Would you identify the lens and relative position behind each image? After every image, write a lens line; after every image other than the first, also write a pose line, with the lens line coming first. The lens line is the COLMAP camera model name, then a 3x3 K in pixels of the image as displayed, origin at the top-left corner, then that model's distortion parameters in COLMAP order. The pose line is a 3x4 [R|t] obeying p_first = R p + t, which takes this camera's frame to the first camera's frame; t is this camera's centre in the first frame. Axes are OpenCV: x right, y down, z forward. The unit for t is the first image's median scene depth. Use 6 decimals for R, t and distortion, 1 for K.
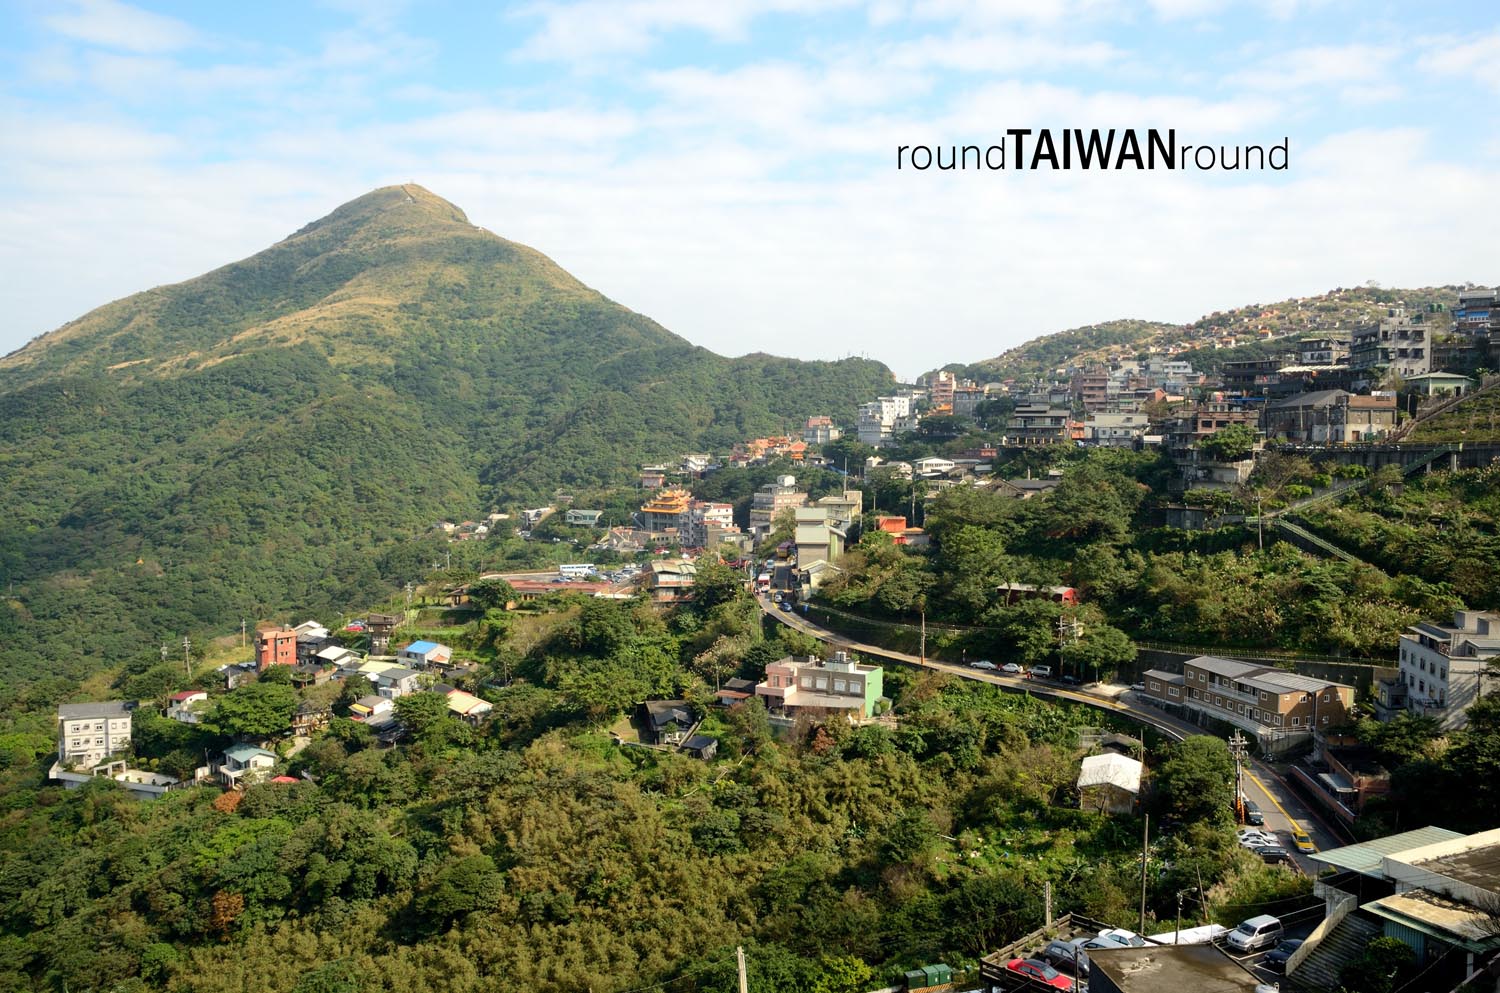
lens RADIAL K [[1190.8, 0, 750.0], [0, 1190.8, 496.5], [0, 0, 1]] dist [-0.107759, 0.137069]
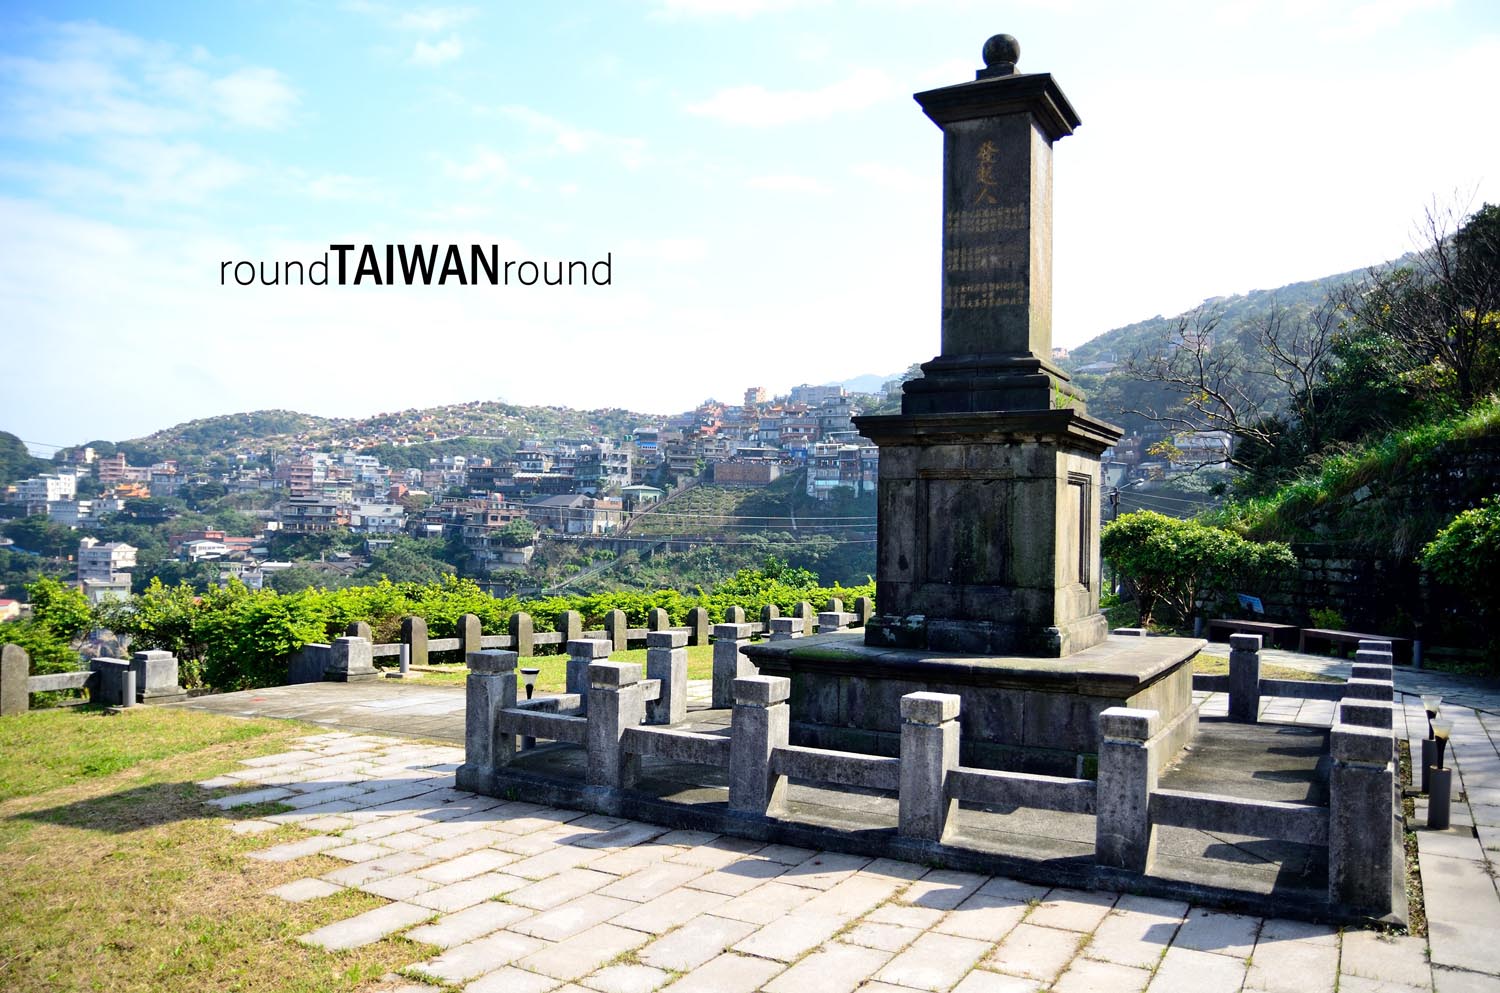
lens RADIAL K [[1140.0, 0, 713.6], [0, 1140.0, 494.5], [0, 0, 1]] dist [-0.043245, 0.002083]
pose [[0.730744, 0.030092, 0.681988, -0.216052], [0.015841, 0.998011, -0.061010, -0.005192], [-0.682467, 0.055386, 0.728815, -0.063773]]
